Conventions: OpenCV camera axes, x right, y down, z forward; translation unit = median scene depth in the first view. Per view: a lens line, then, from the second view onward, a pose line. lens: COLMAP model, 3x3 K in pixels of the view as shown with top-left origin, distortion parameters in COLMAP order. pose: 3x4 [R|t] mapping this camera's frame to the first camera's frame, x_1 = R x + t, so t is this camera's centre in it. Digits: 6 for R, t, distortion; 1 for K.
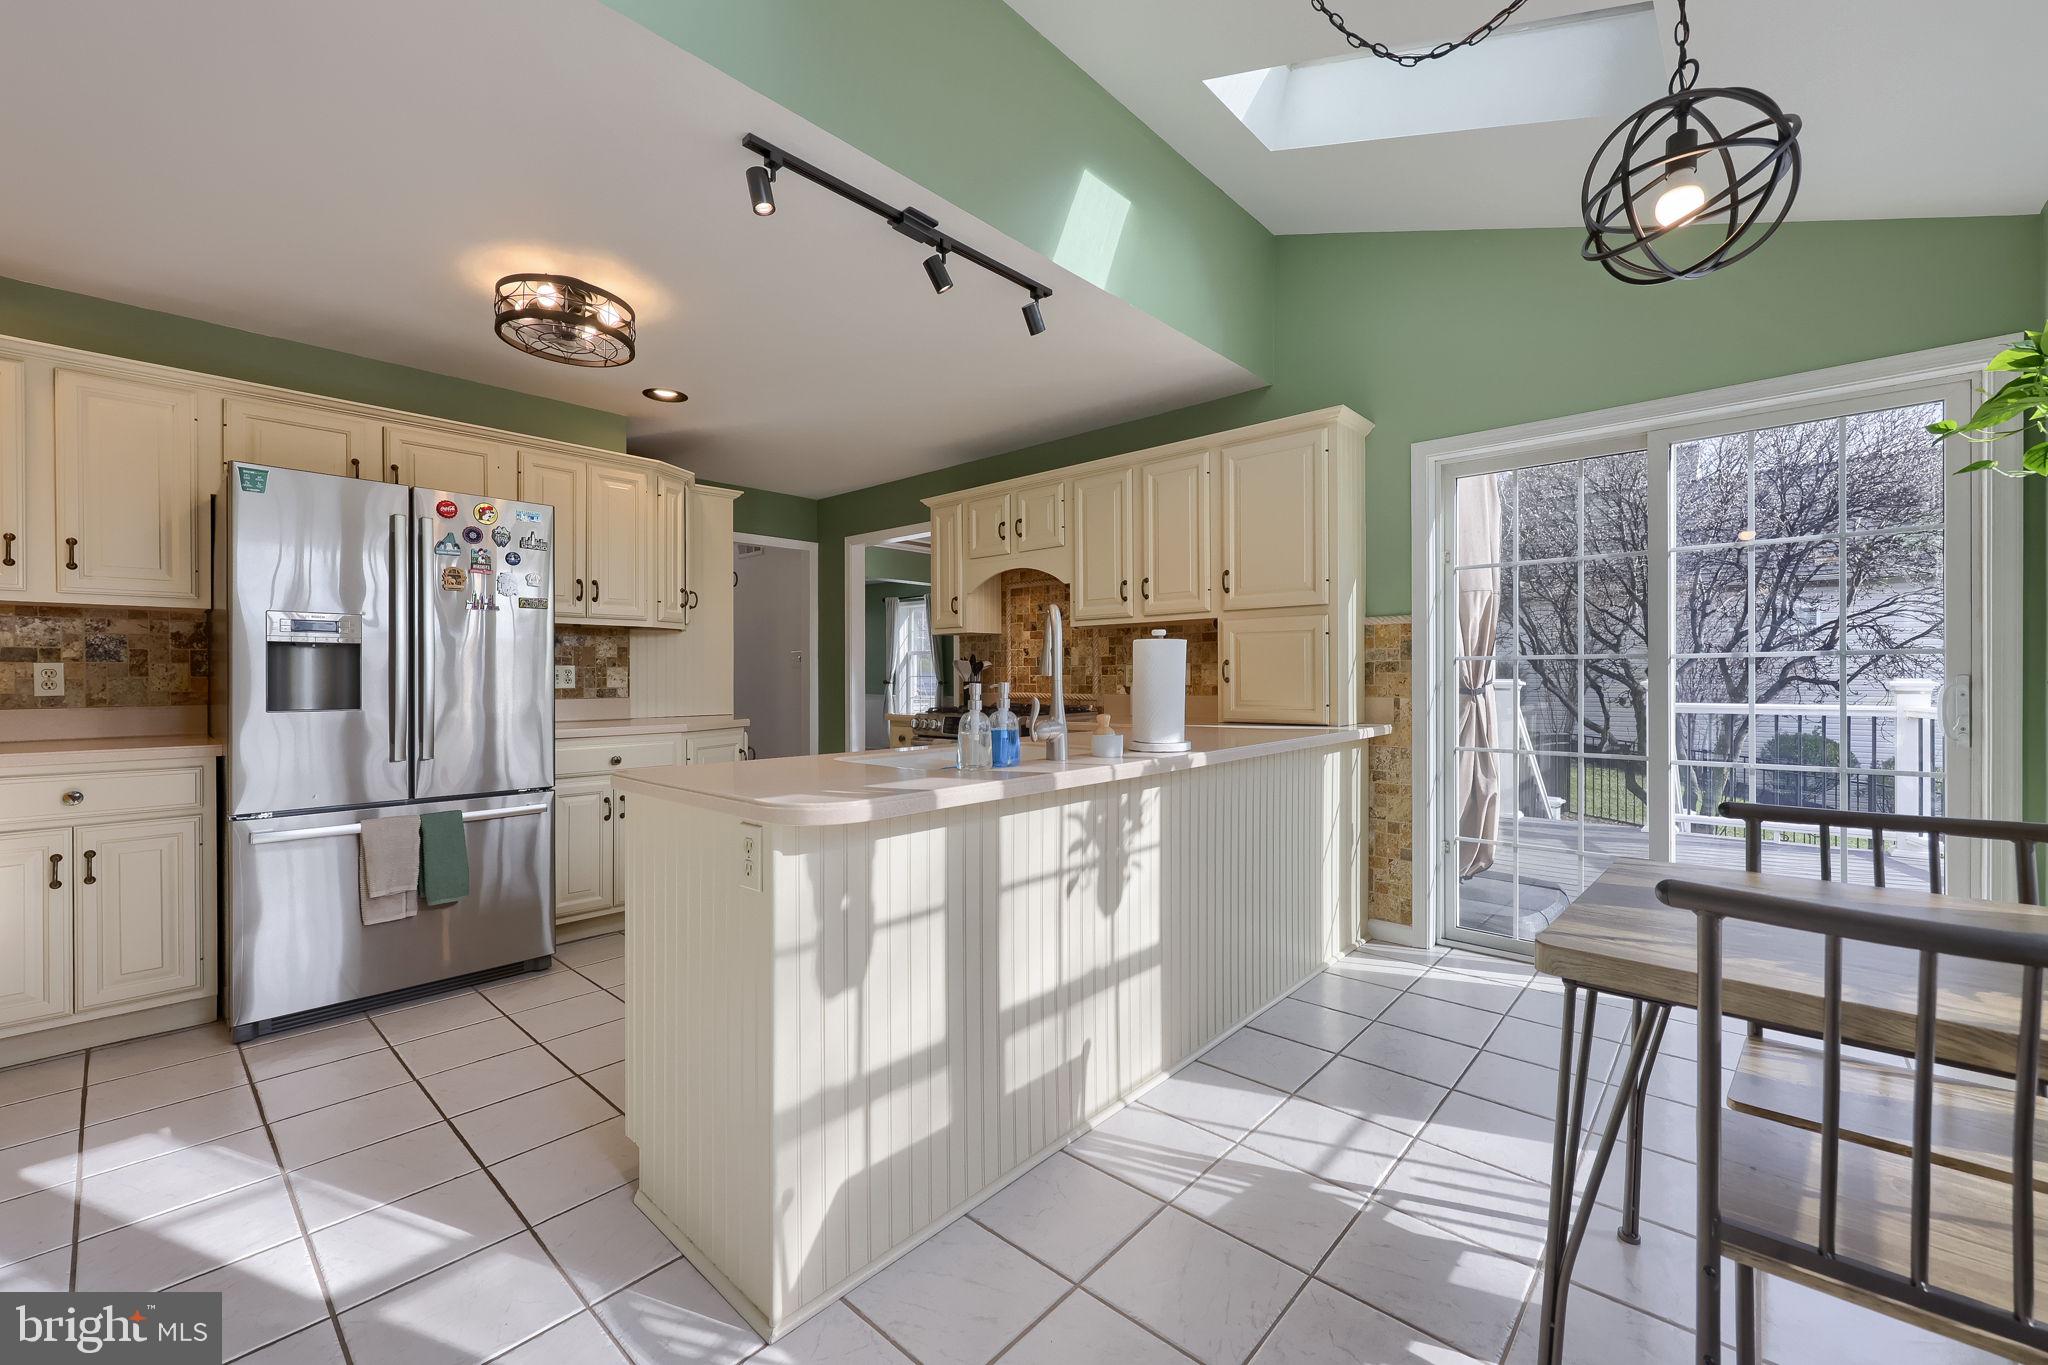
lens RADIAL K [[824.2, 0, 1029.8], [0, 824.2, 674.6], [0, 0, 1]] dist [-0.000170, -0.000100]
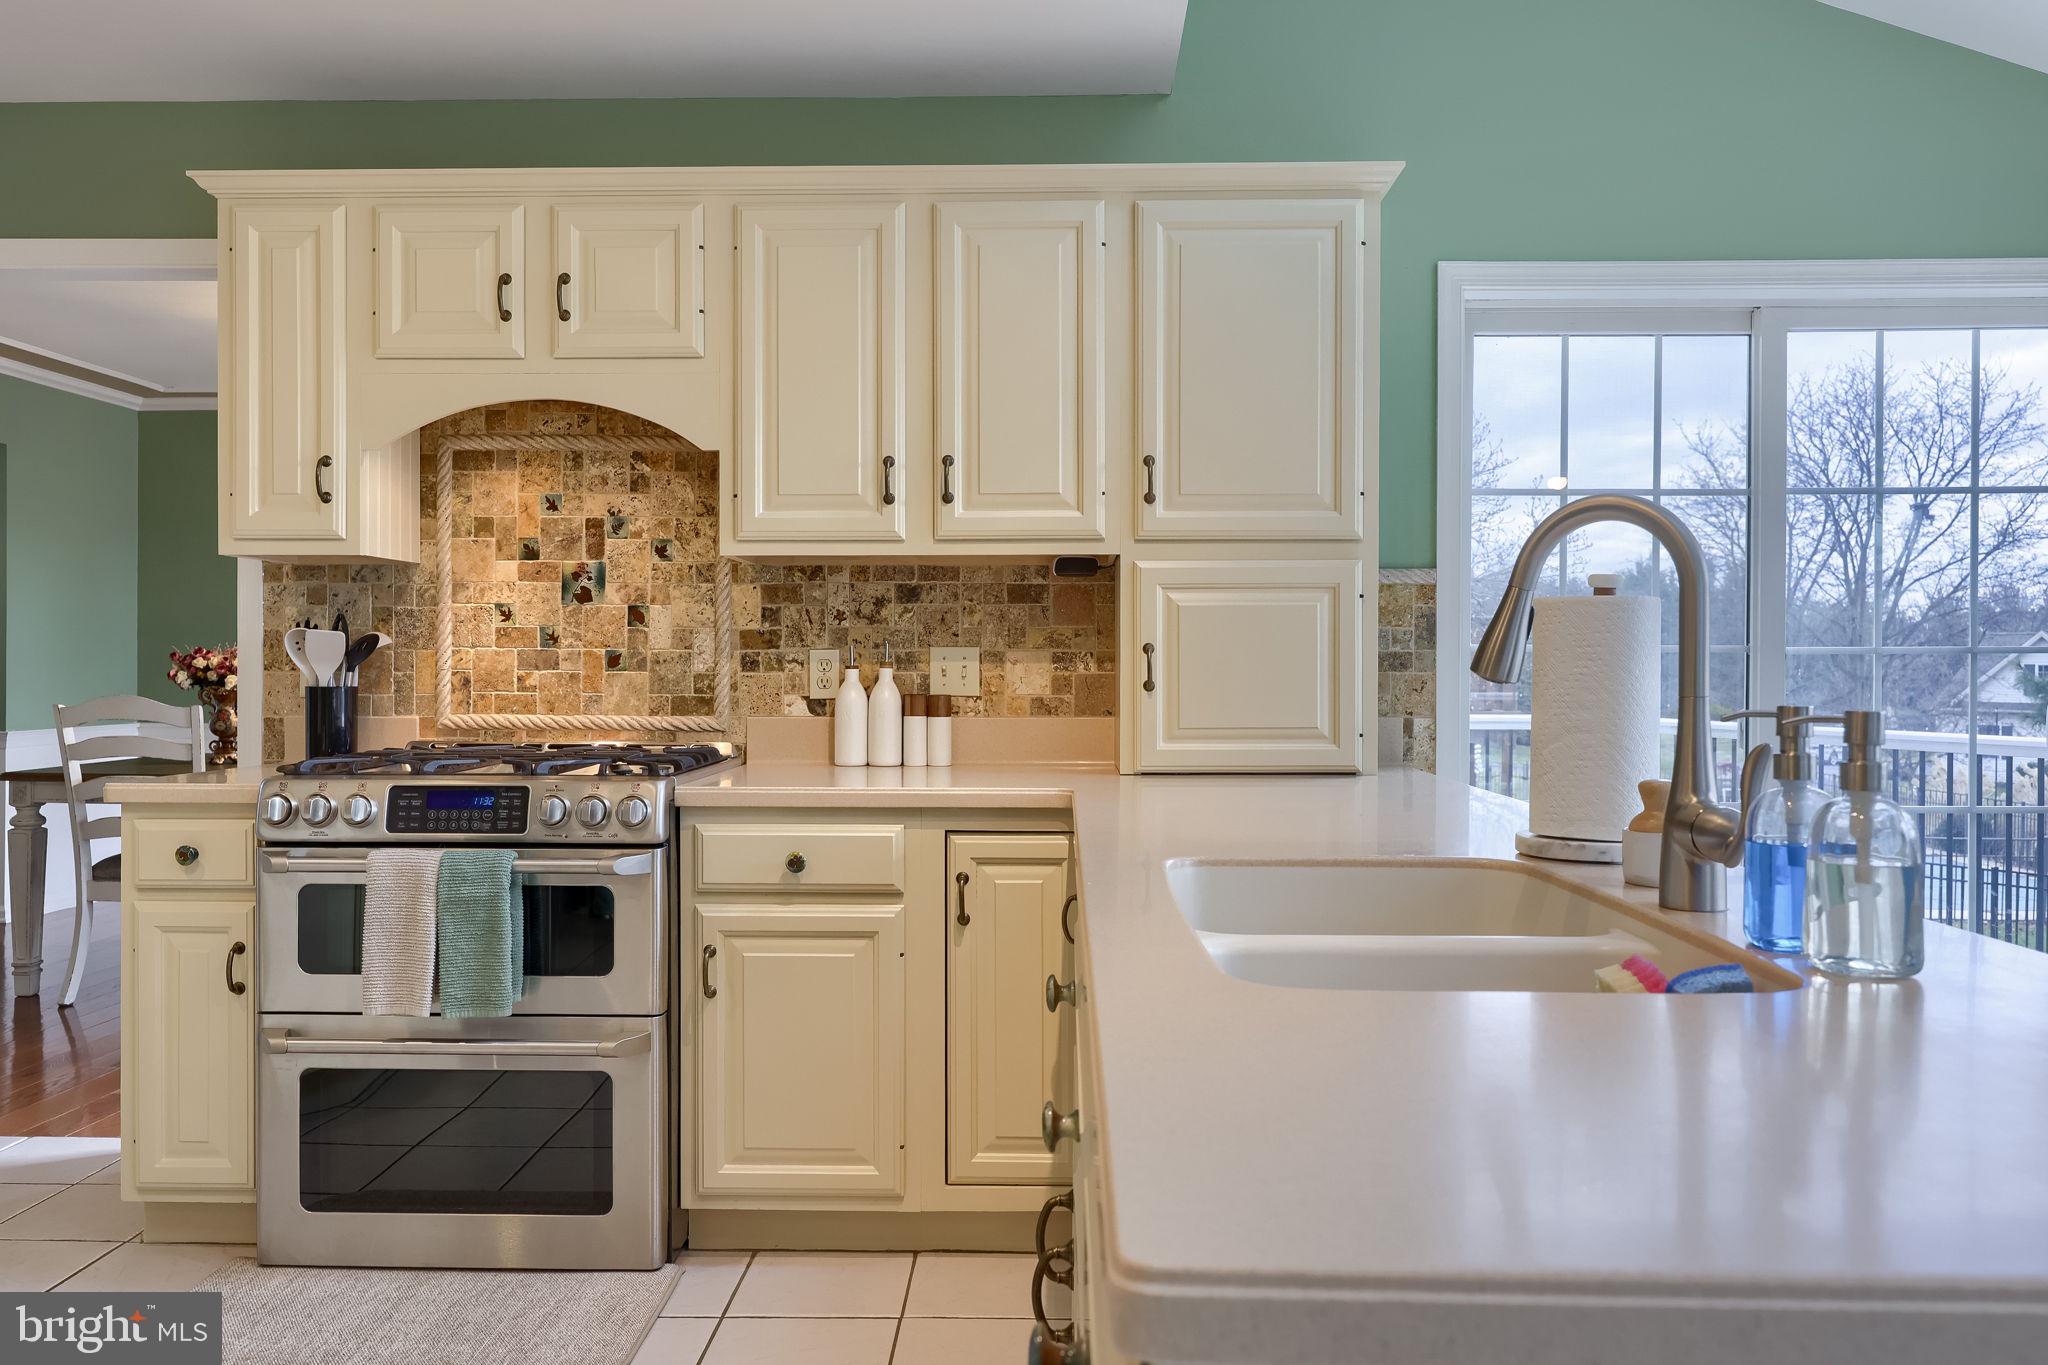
lens RADIAL K [[1495.2, 0, 1021.6], [0, 1495.2, 676.3], [0, 0, 1]] dist [0.006012, 0.002939]
pose [[0.767231, 0.001589, 0.641369, -0.488926], [-0.007089, 0.999957, 0.006002, -0.004660], [-0.641332, -0.009152, 0.767209, 0.502884]]
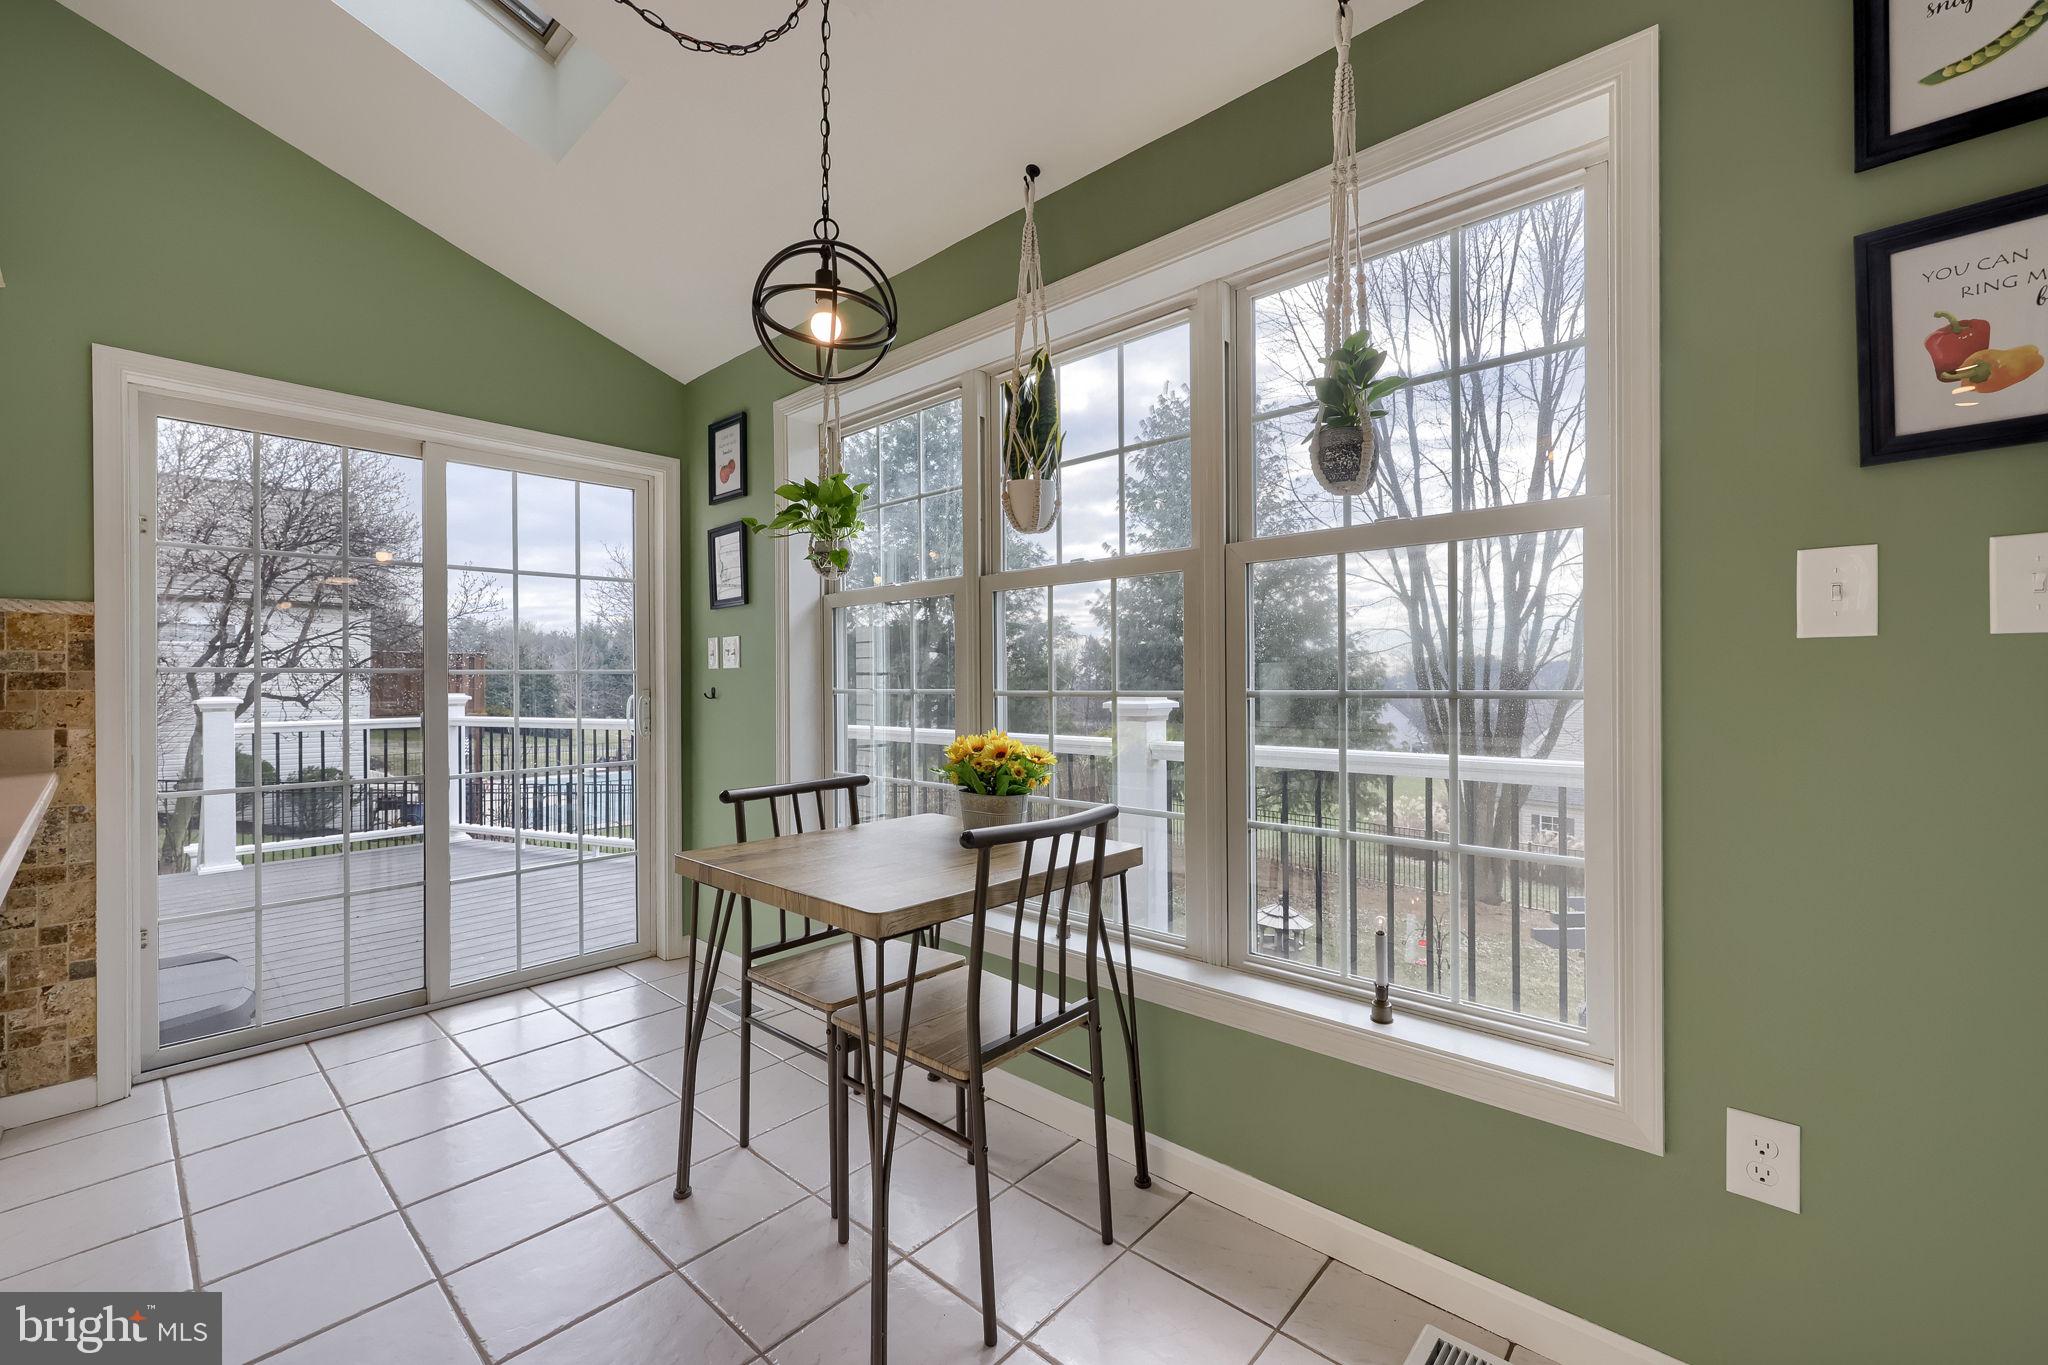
lens RADIAL K [[823.8, 0, 1028.0], [0, 823.8, 686.9], [0, 0, 1]] dist [-0.002768, -0.000104]
pose [[0.007858, -0.003969, 0.999961, -0.228933], [0.005887, 0.999975, 0.003923, -0.003457], [-0.999952, 0.005856, 0.007882, 0.309495]]
